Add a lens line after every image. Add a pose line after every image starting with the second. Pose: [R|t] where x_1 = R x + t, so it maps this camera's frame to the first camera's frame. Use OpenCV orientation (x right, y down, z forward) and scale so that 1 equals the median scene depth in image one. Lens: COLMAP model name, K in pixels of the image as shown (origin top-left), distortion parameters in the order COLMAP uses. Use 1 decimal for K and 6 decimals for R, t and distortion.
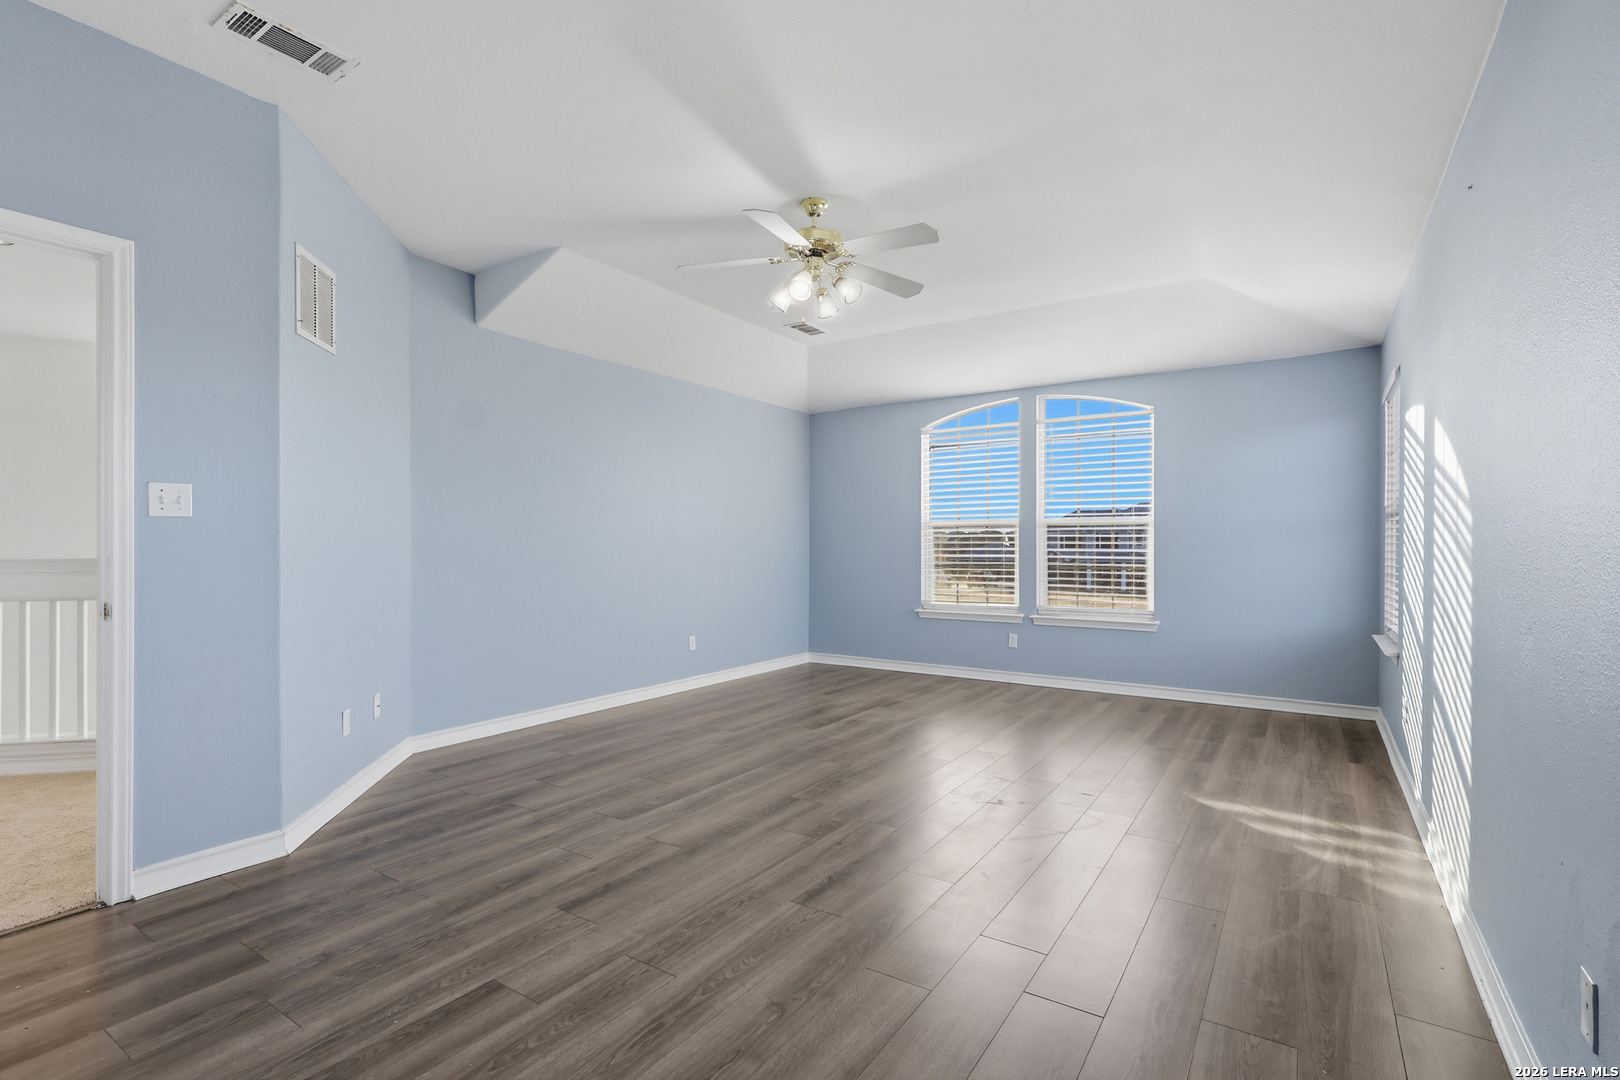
lens RADIAL K [[748.5, 0, 800.3], [0, 748.5, 542.9], [0, 0, 1]] dist [-0.000917, 0.000687]
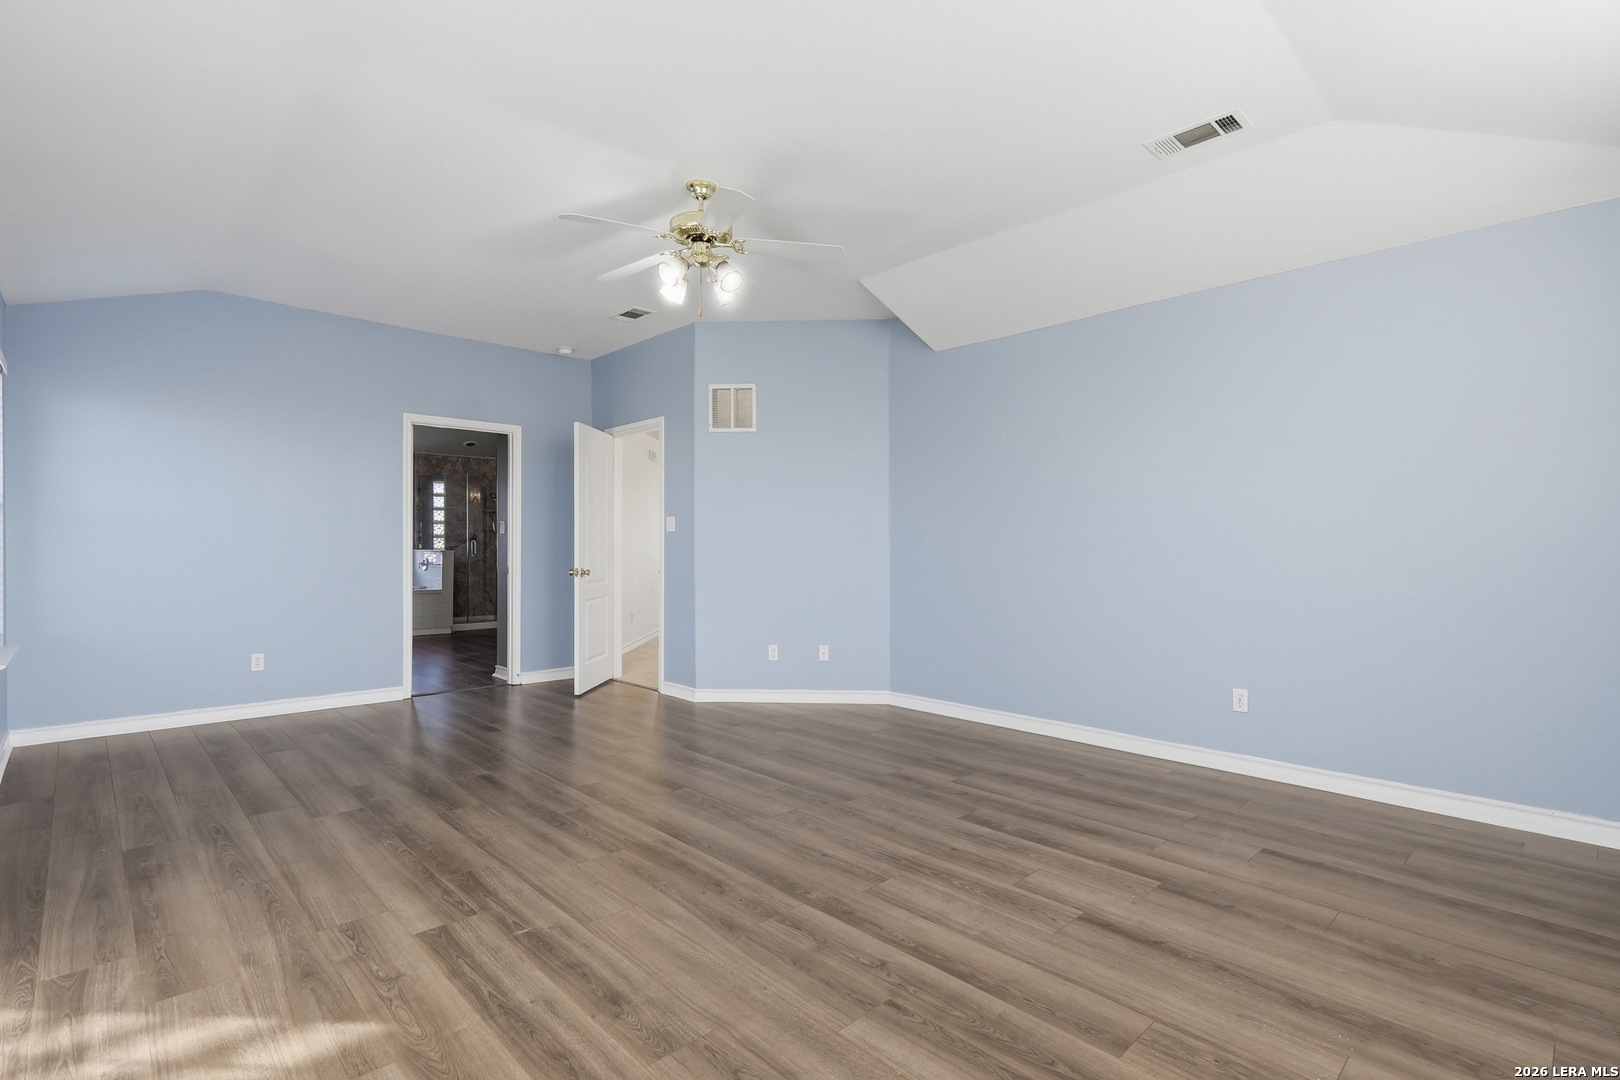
lens RADIAL K [[748.5, 0, 800.3], [0, 748.5, 542.9], [0, 0, 1]] dist [-0.000917, 0.000687]
pose [[-0.206968, -0.002873, -0.978343, 1.092252], [0.004889, 0.999980, -0.003970, 0.008104], [0.978335, -0.005604, -0.206950, 1.555459]]
